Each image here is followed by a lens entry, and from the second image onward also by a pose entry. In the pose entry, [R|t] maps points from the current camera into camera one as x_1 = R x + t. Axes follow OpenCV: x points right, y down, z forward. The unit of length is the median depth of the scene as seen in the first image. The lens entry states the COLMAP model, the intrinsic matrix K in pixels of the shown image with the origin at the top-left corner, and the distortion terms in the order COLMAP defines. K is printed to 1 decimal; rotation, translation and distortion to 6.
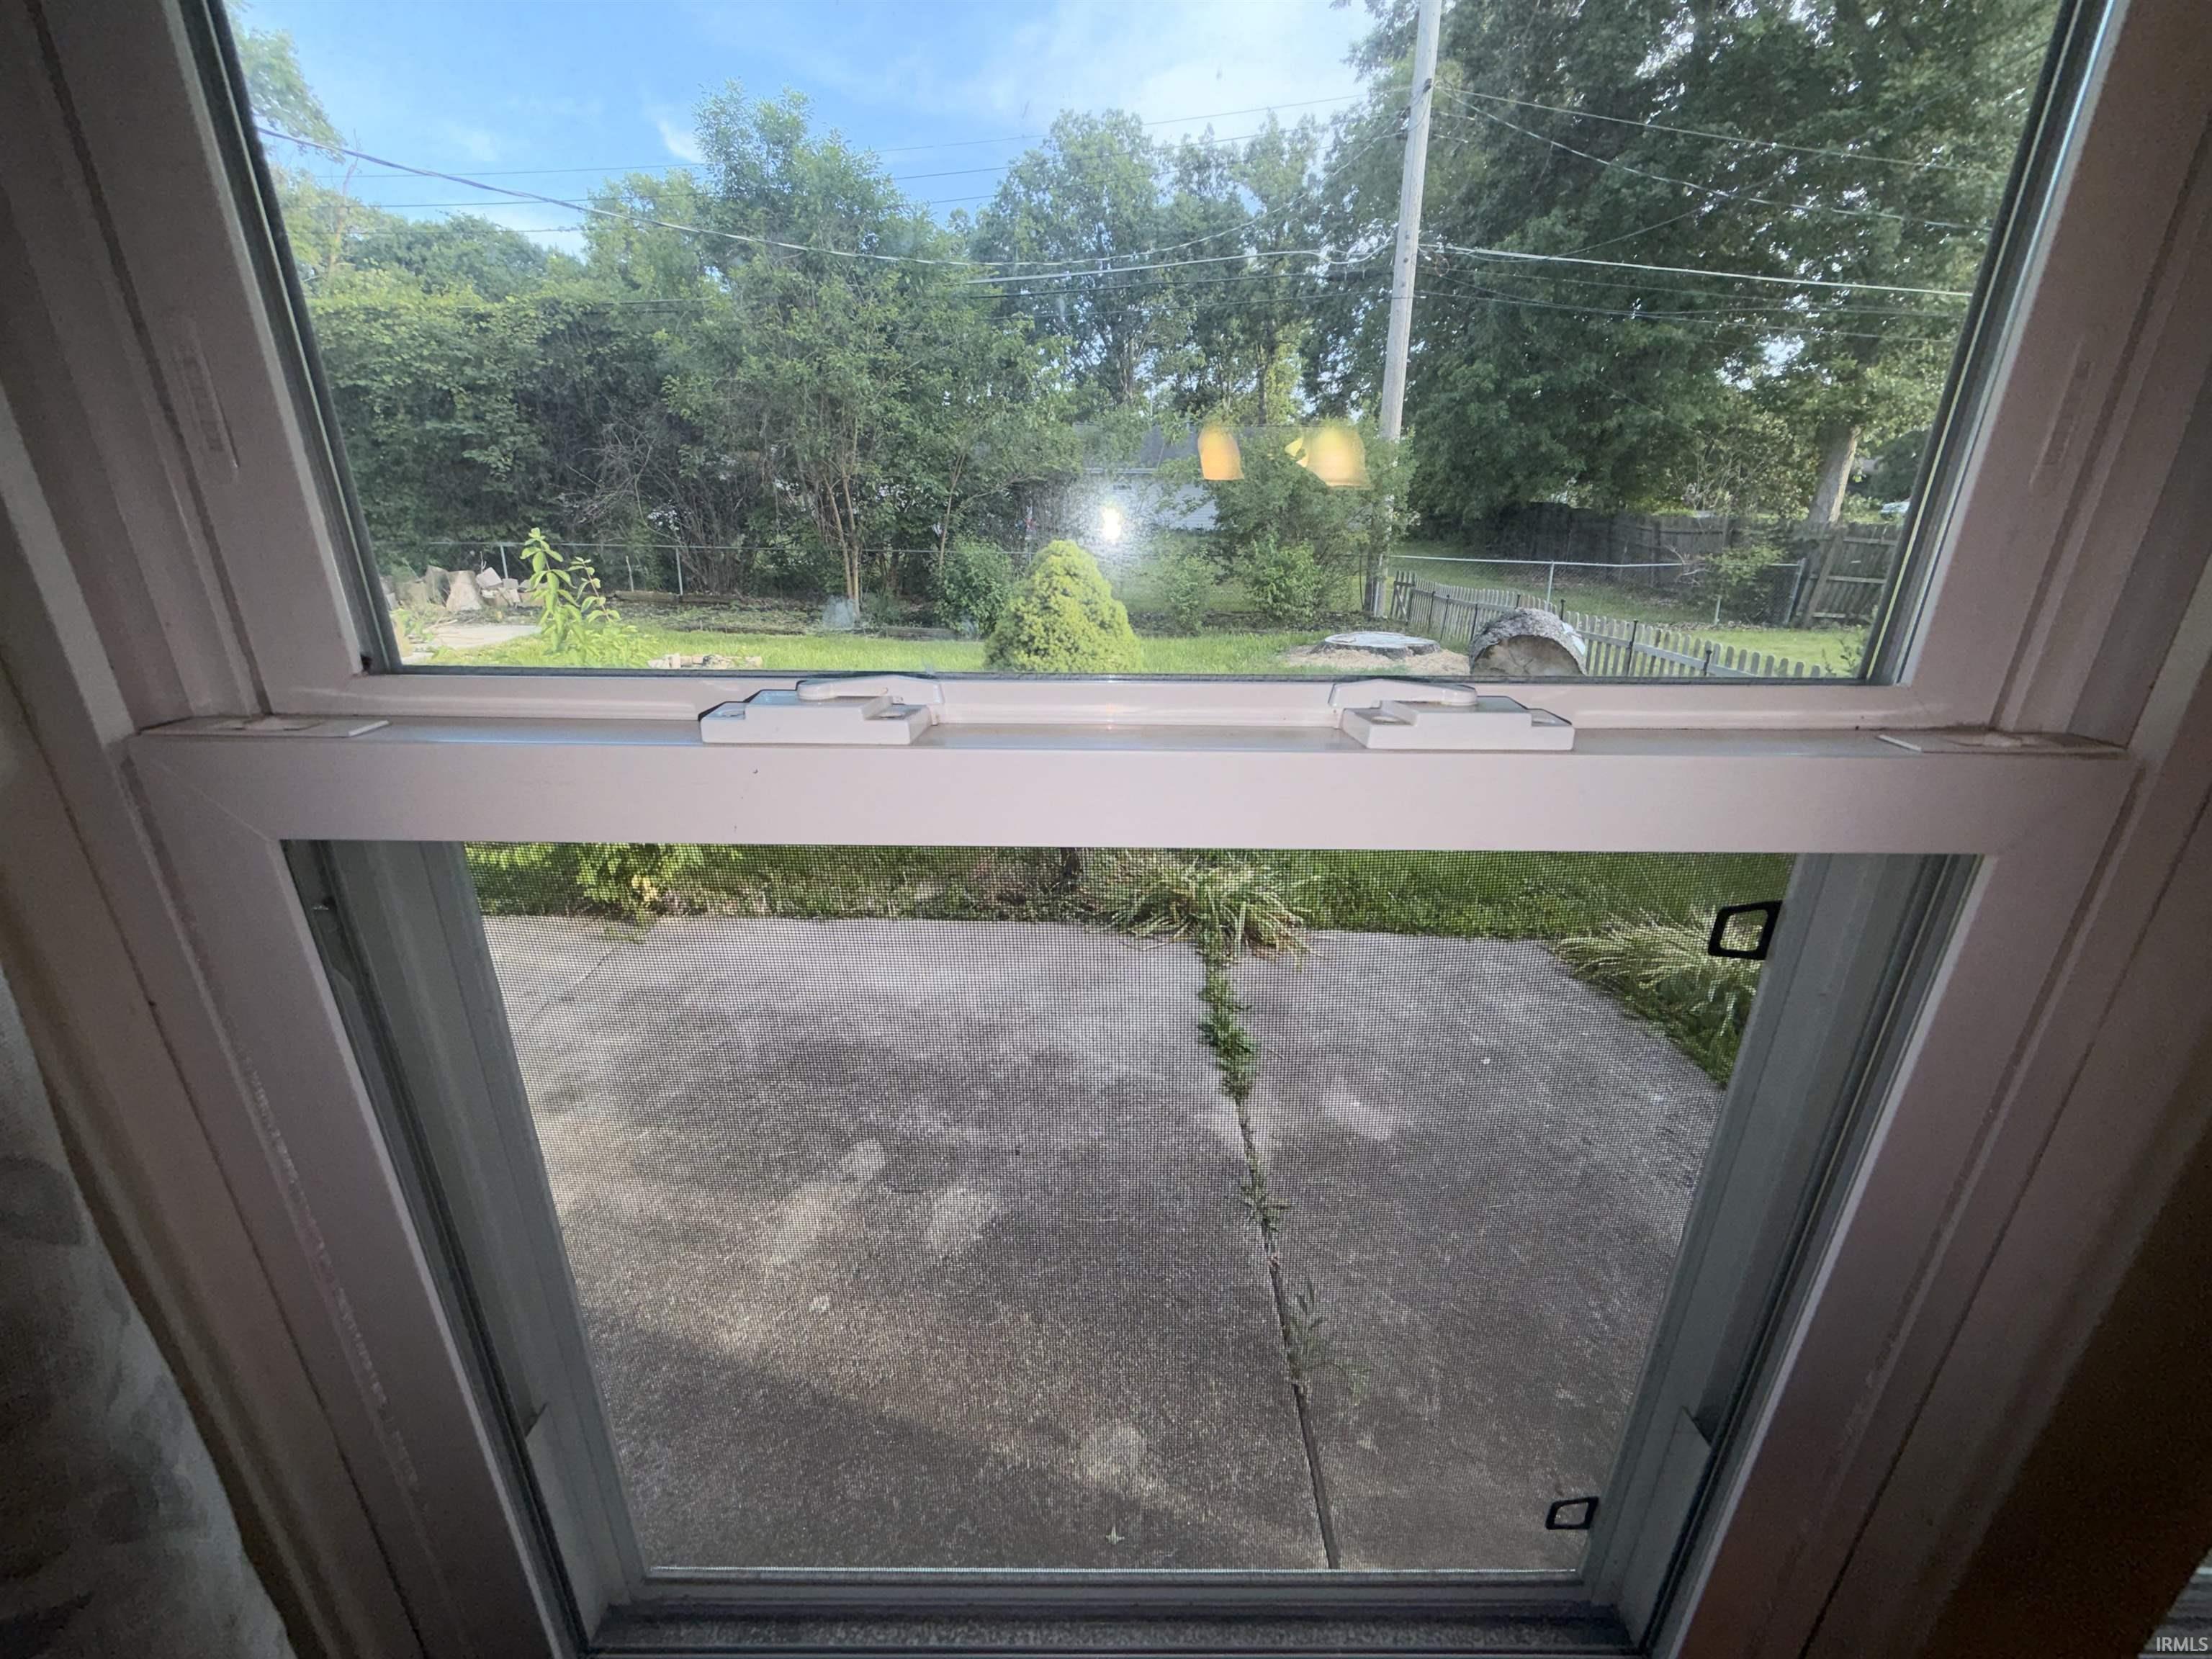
lens RADIAL K [[880.0, 0, 1102.2], [0, 880.0, 826.1], [0, 0, 1]] dist [0.000375, 0.000141]
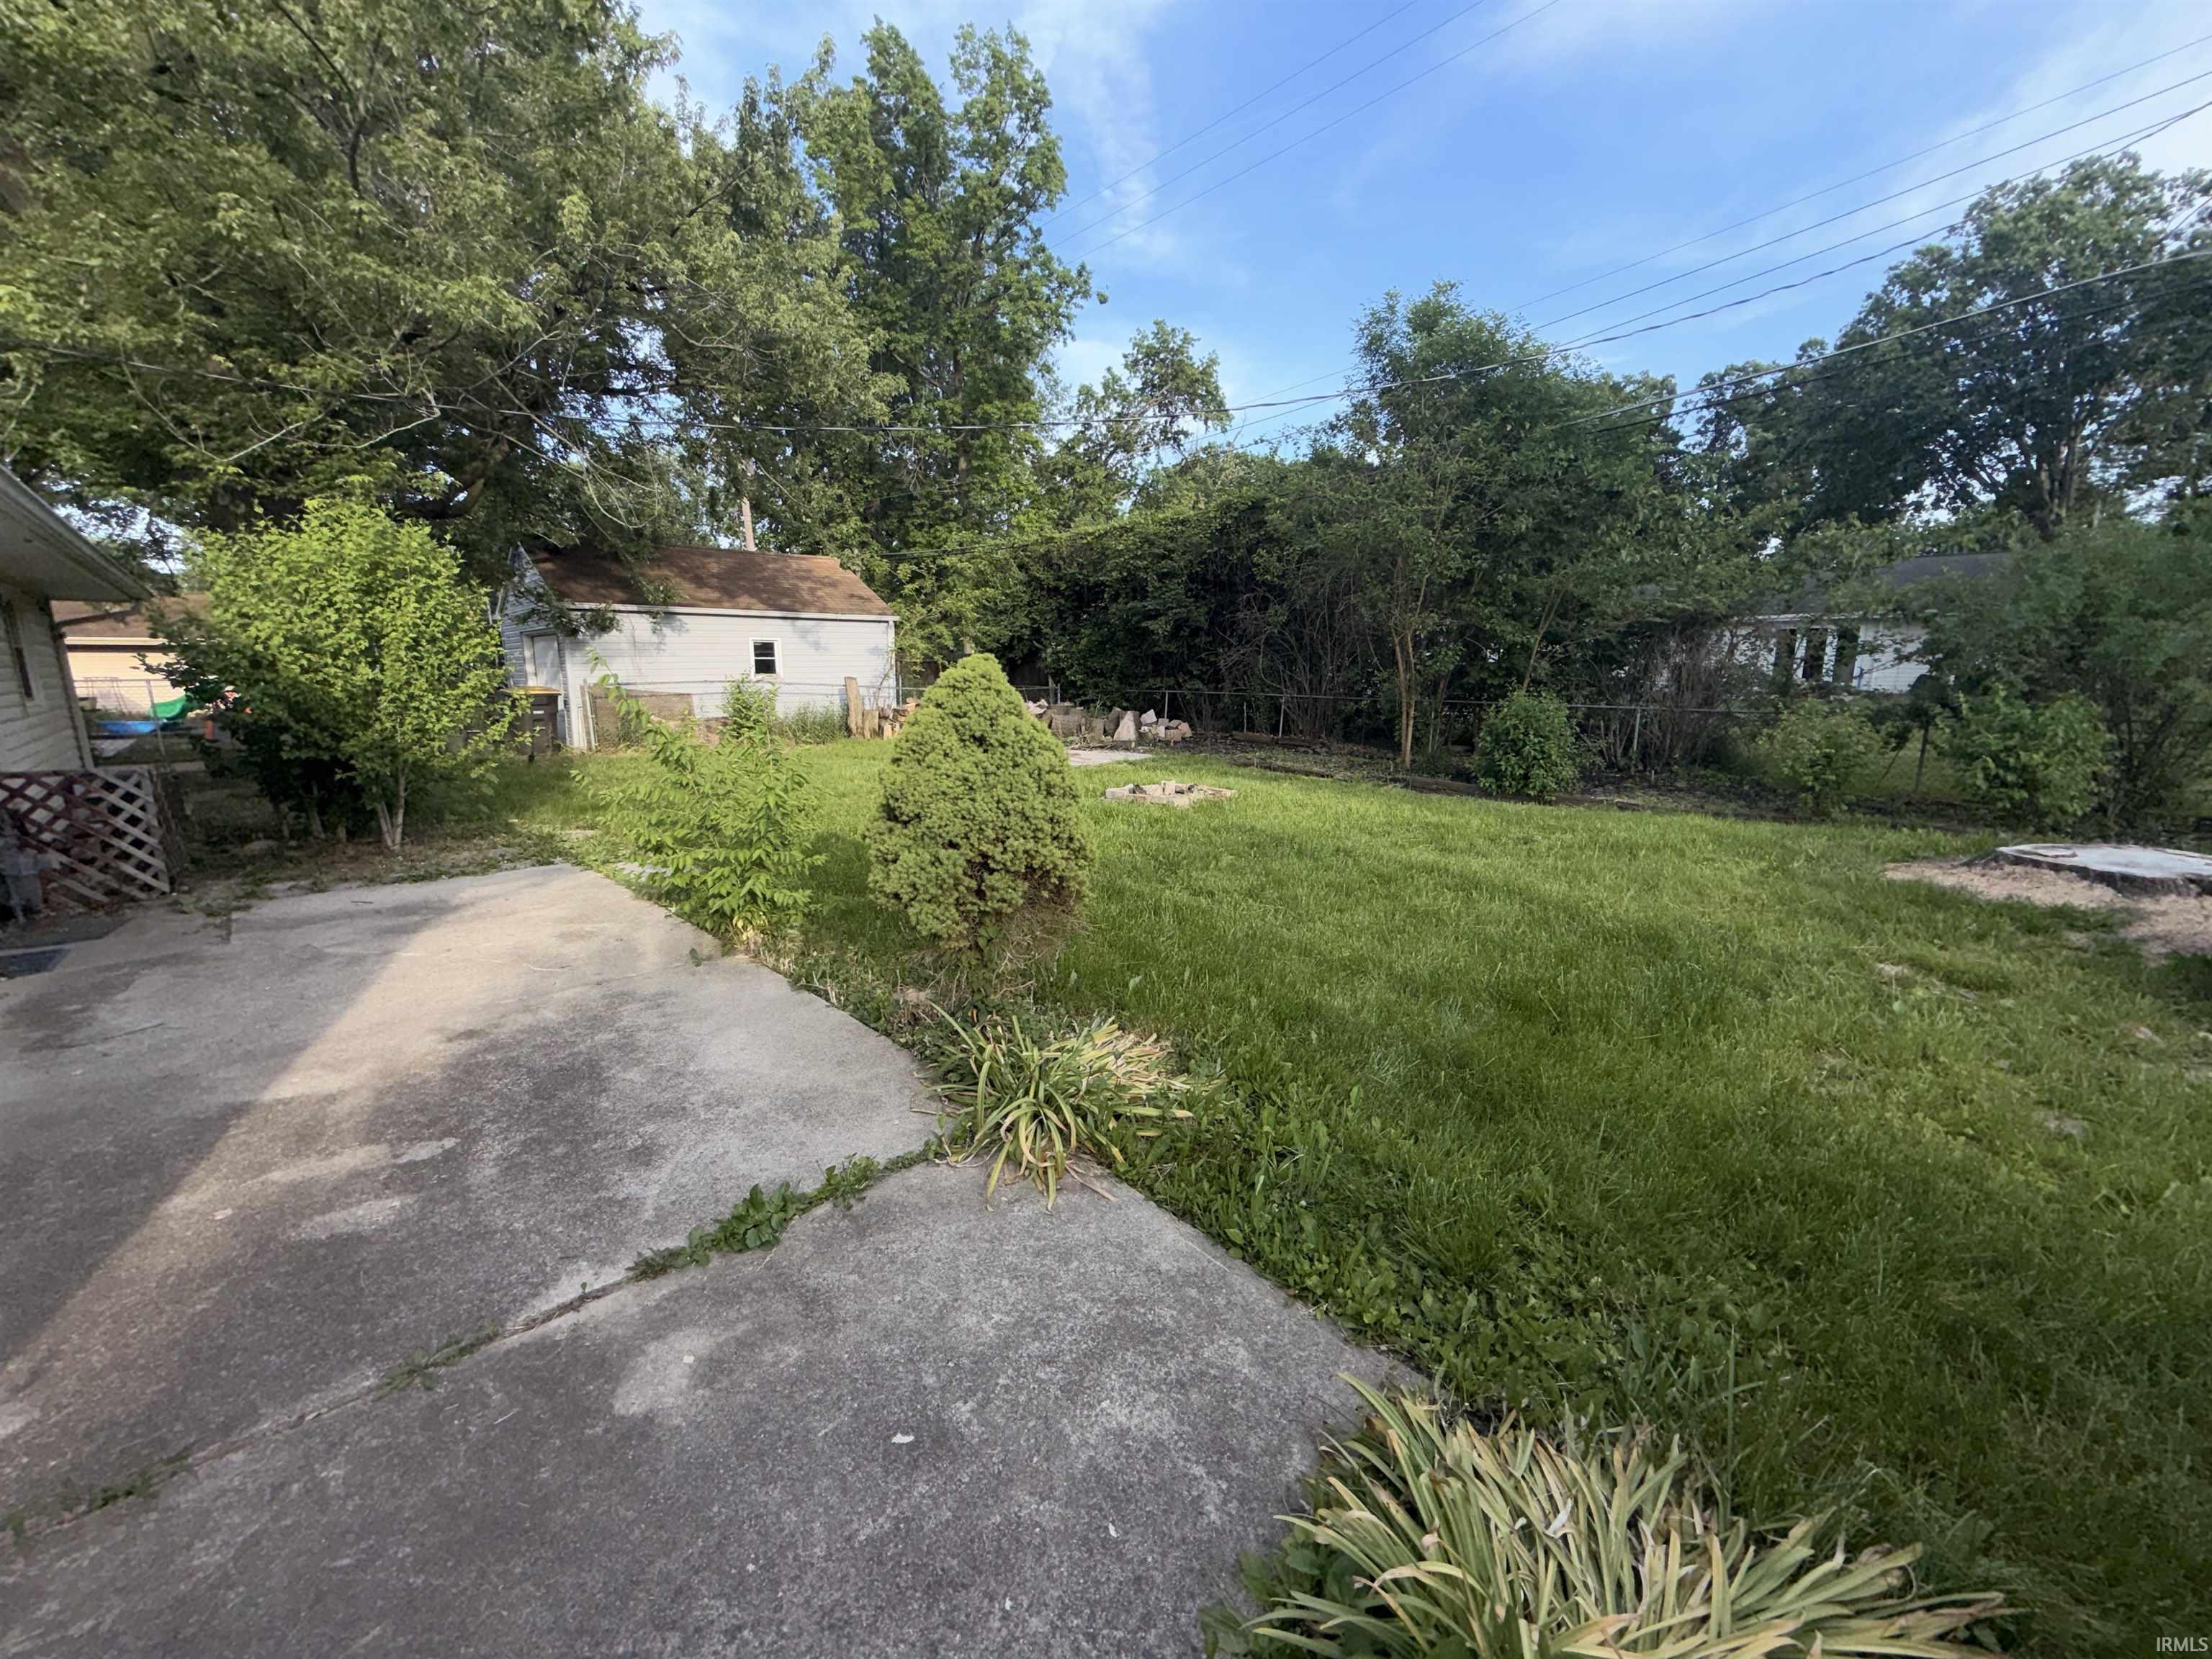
lens RADIAL K [[879.3, 0, 1106.0], [0, 879.3, 829.5], [0, 0, 1]] dist [-0.000385, 0.000303]
pose [[0.691217, 0.120328, -0.712558, 0.182082], [-0.238530, 0.968766, -0.067793, -0.026587], [0.682145, 0.216826, 0.698330, 0.115218]]
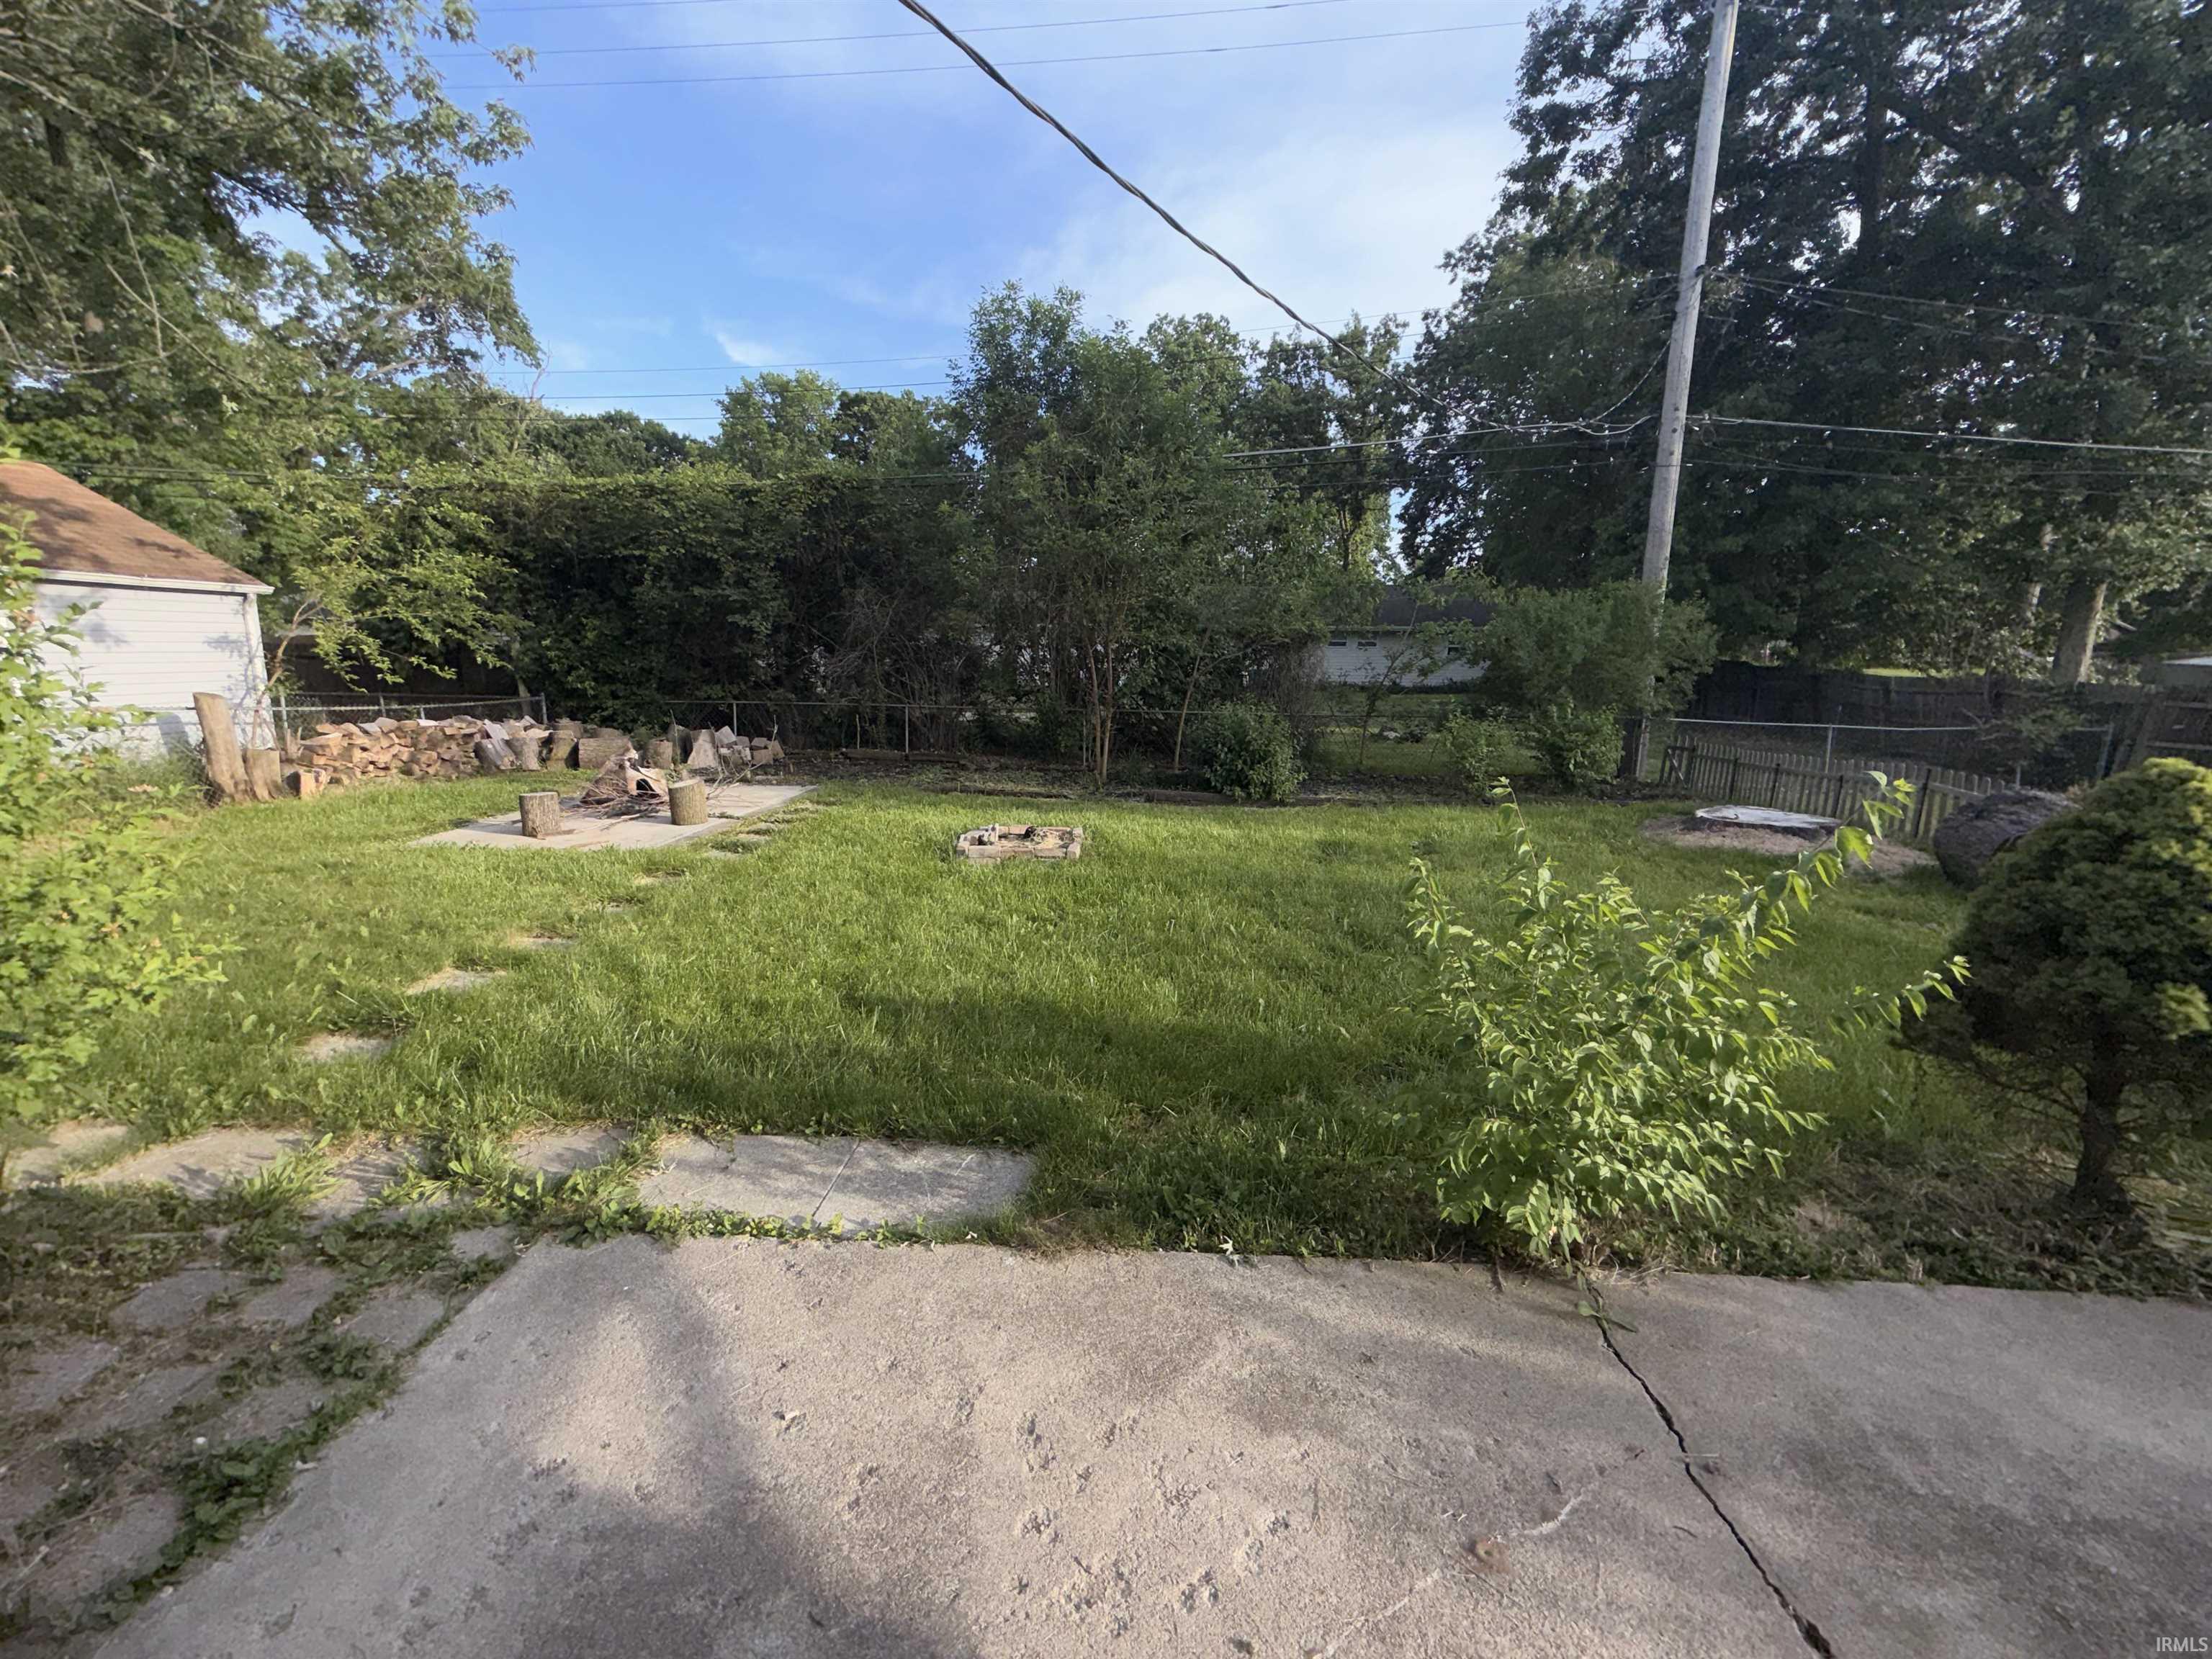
lens RADIAL K [[879.3, 0, 1106.0], [0, 879.3, 829.5], [0, 0, 1]] dist [-0.000385, 0.000303]
pose [[0.998574, 0.010959, -0.052250, -0.218983], [-0.018882, 0.987946, -0.153641, -0.033617], [0.049937, 0.154408, 0.986744, 0.058294]]
